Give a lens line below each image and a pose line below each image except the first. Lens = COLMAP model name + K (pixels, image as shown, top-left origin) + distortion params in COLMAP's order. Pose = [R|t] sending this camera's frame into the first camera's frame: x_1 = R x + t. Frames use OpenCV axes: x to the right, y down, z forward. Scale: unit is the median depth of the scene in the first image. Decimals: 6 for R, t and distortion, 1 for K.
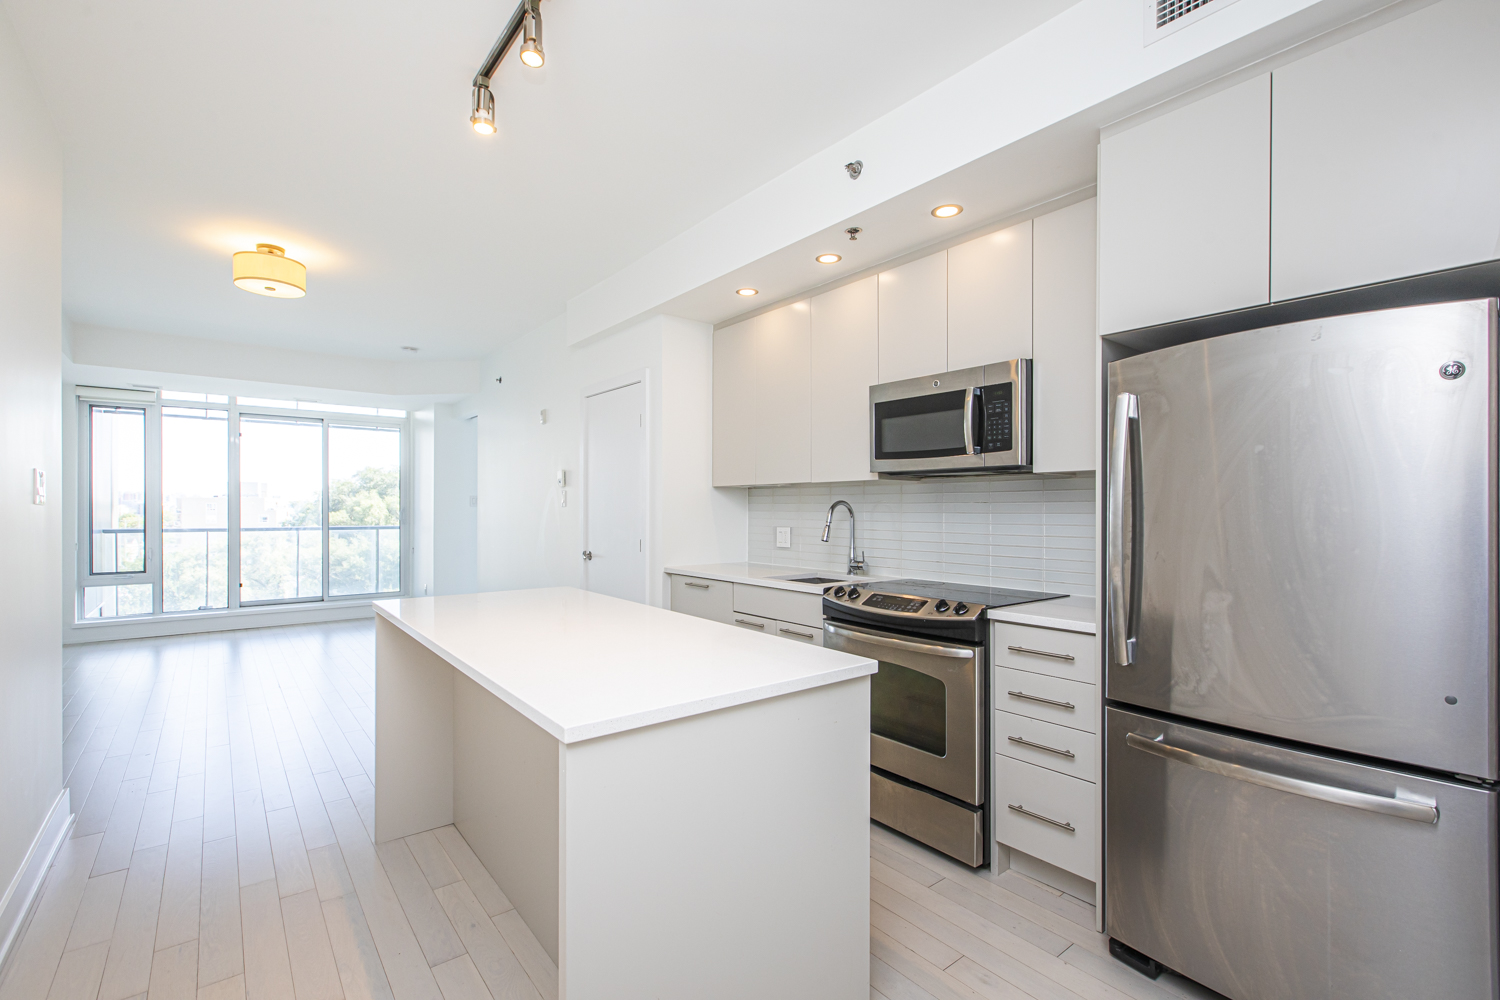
lens RADIAL K [[688.6, 0, 736.1], [0, 688.6, 503.1], [0, 0, 1]] dist [0.003811, -0.000041]
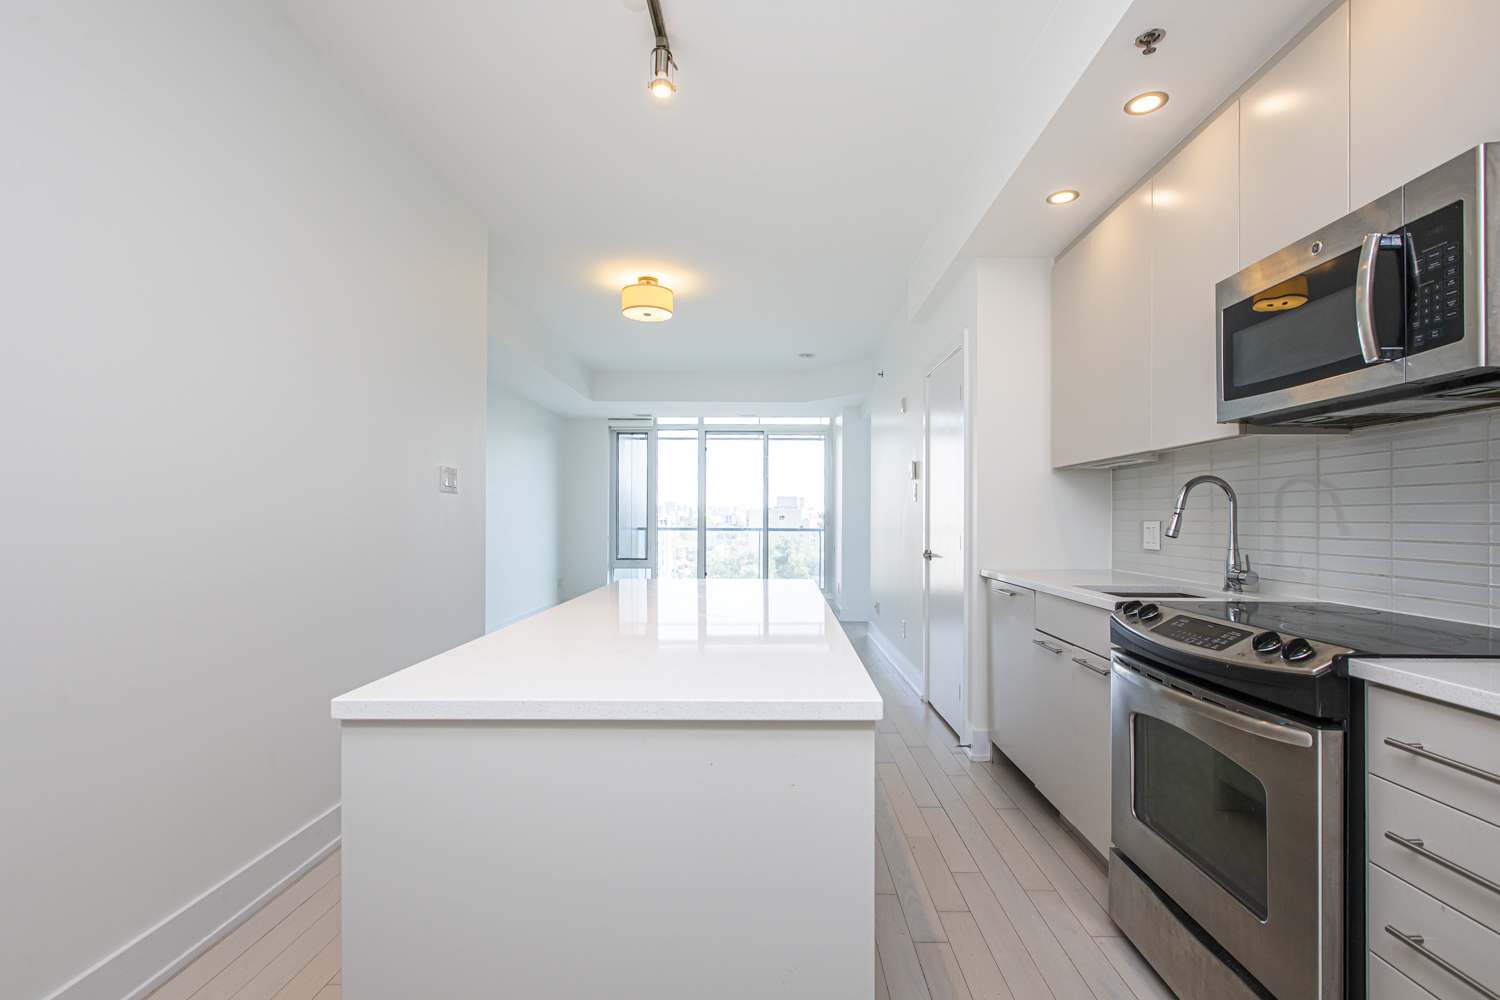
lens RADIAL K [[688.6, 0, 753.2], [0, 688.6, 509.1], [0, 0, 1]] dist [0.003811, -0.000041]
pose [[0.779586, -0.004868, -0.626277, 0.117115], [0.000057, 0.999970, -0.007701, 0.017175], [0.626296, 0.005967, 0.779563, 0.116564]]
